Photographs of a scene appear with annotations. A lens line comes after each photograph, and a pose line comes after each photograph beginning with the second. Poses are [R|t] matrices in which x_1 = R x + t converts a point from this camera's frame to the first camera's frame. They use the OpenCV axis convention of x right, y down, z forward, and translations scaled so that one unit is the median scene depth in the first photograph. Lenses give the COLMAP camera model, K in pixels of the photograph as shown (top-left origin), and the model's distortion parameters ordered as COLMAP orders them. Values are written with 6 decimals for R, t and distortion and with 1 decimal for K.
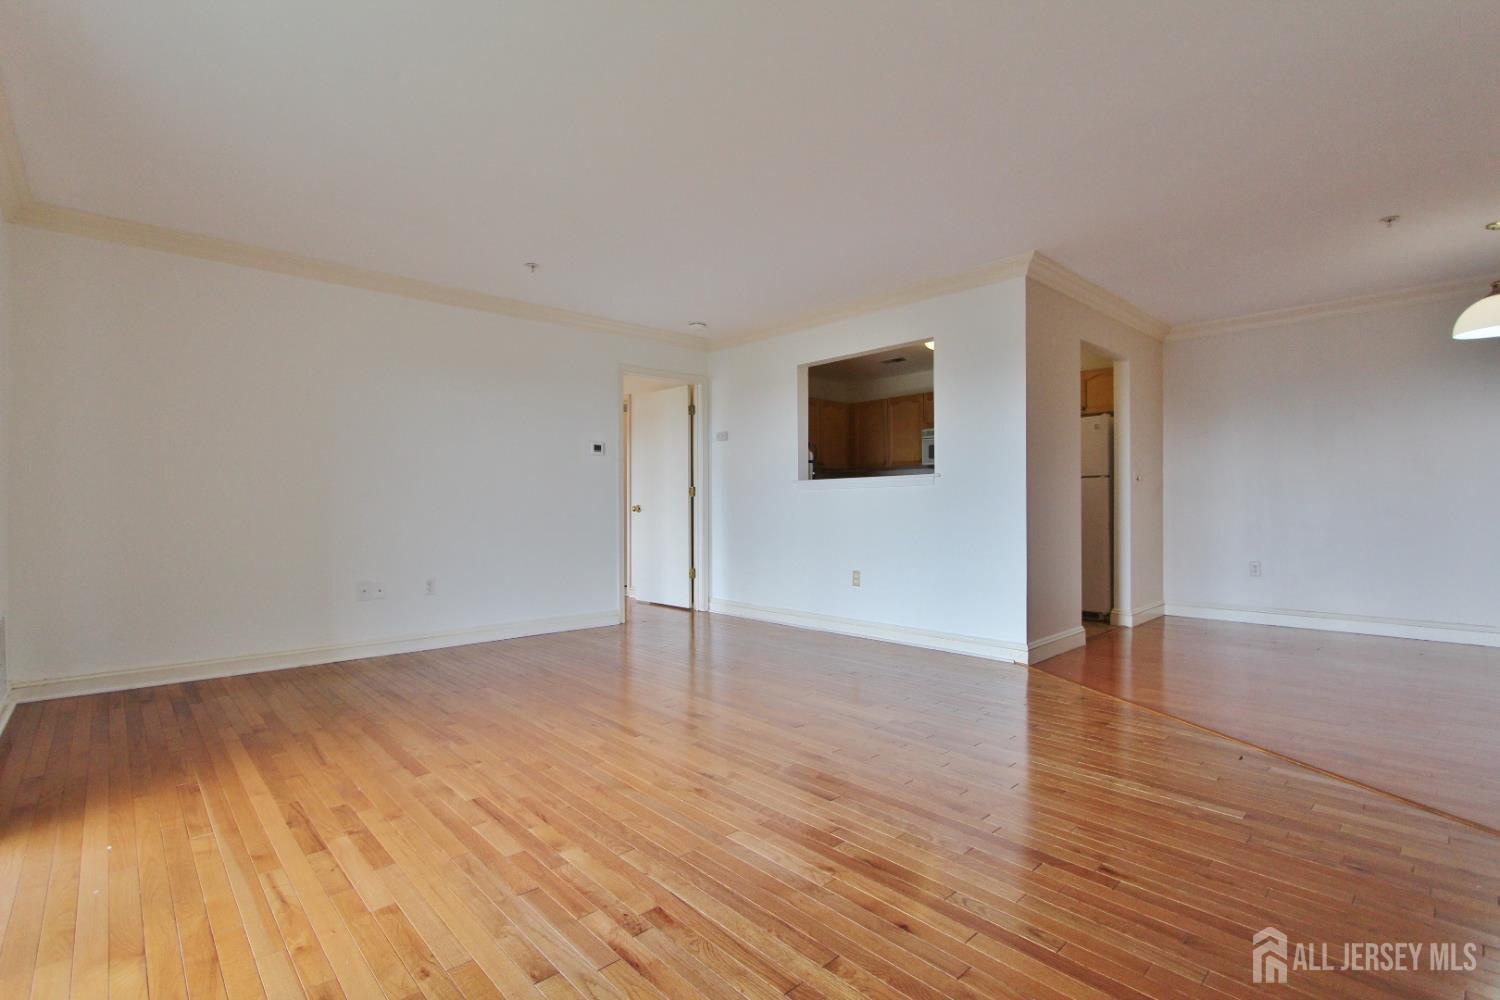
lens RADIAL K [[689.6, 0, 744.5], [0, 689.6, 505.9], [0, 0, 1]] dist [-0.017272, 0.000775]
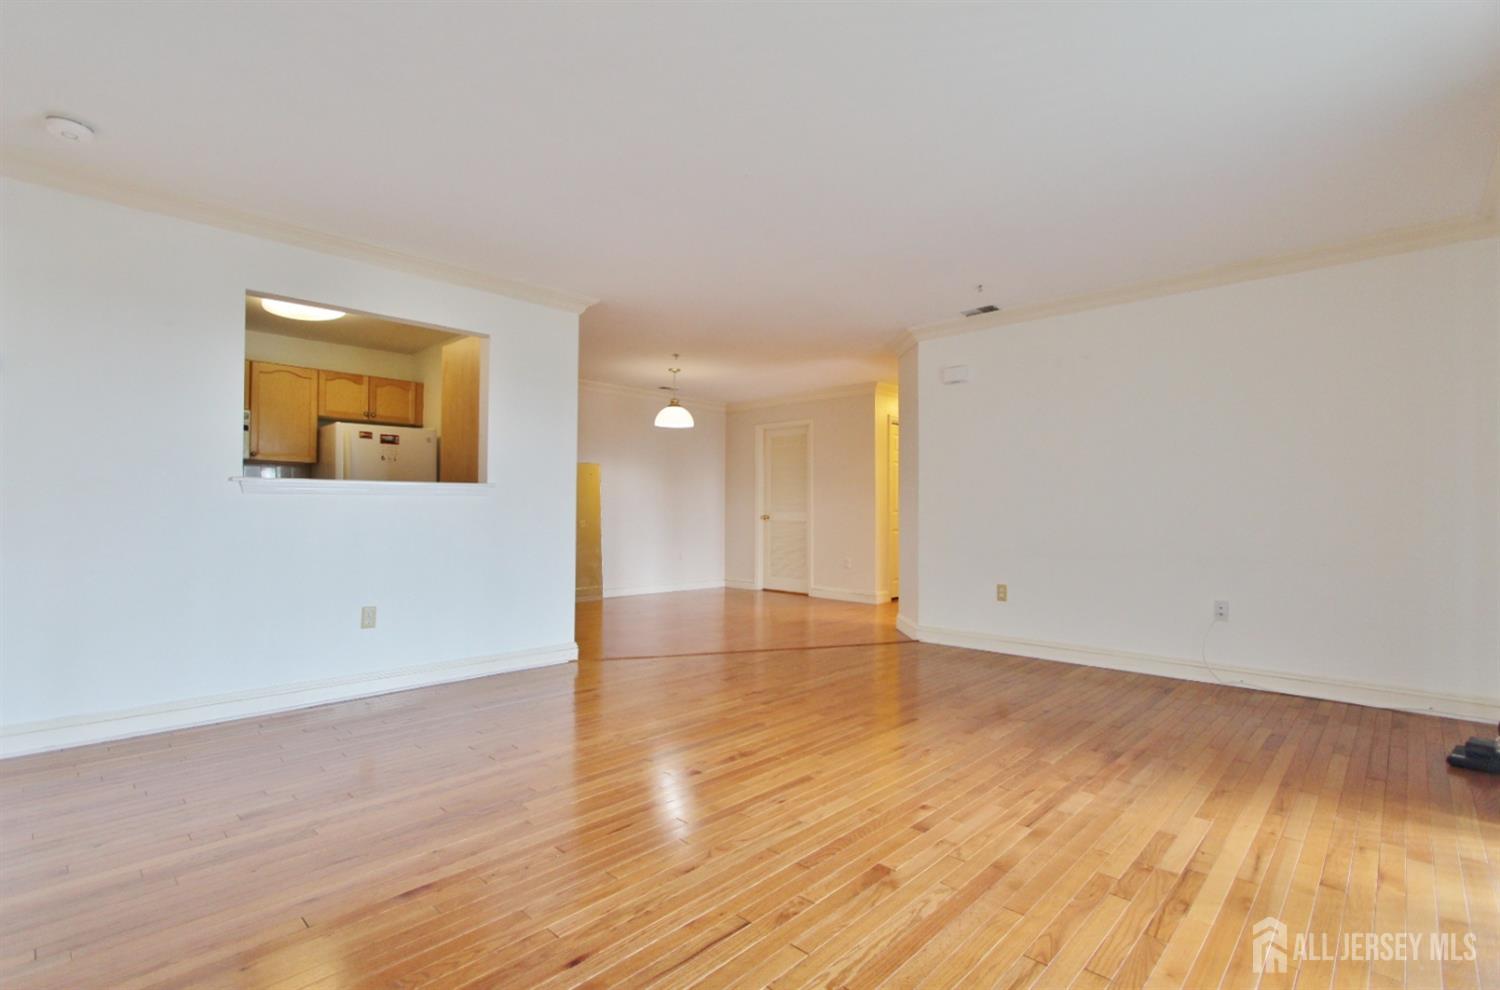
lens RADIAL K [[700.1, 0, 746.1], [0, 700.1, 499.9], [0, 0, 1]] dist [-0.015553, 0.000770]
pose [[-0.047379, 0.015480, 0.998757, -0.737491], [0.000144, 0.999880, -0.015490, -0.010493], [-0.998877, -0.000590, -0.047376, 0.777961]]
